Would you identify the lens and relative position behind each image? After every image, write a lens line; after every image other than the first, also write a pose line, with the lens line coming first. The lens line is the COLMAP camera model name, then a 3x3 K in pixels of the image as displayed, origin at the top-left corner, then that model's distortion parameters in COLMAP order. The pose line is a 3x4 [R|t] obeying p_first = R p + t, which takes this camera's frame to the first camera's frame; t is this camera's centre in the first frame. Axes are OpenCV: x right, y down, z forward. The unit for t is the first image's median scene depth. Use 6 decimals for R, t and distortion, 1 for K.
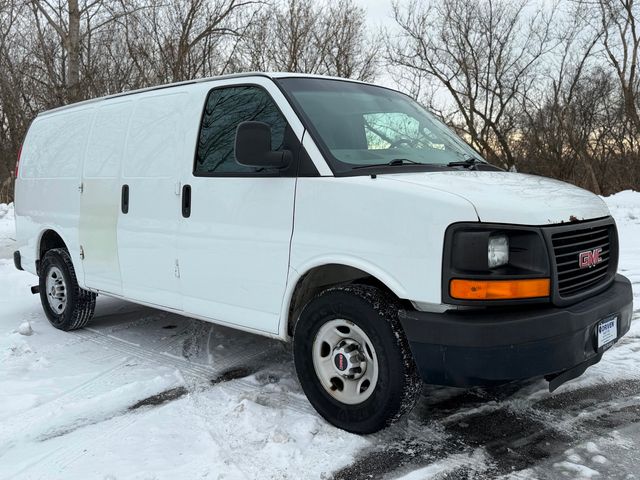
lens RADIAL K [[567.3, 0, 321.9], [0, 567.3, 240.6], [0, 0, 1]] dist [0.100758, -0.074271]
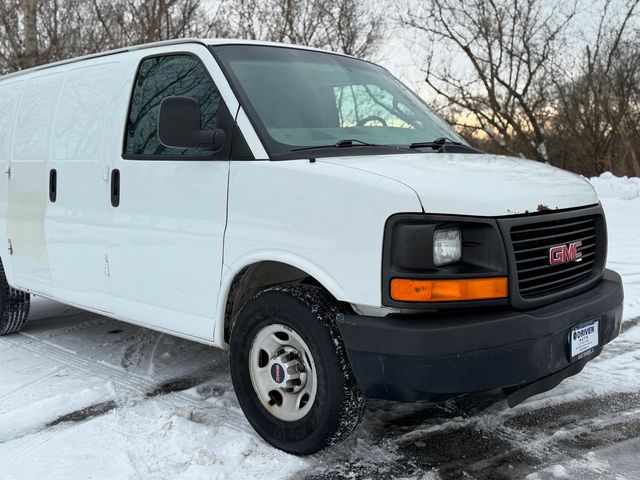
lens RADIAL K [[652.6, 0, 319.7], [0, 652.6, 241.0], [0, 0, 1]] dist [0.083790, 0.000000]
pose [[0.999859, -0.001062, -0.016754, 0.108036], [0.001322, 0.999879, 0.015501, -0.004202], [0.016736, -0.015521, 0.999739, 0.001735]]
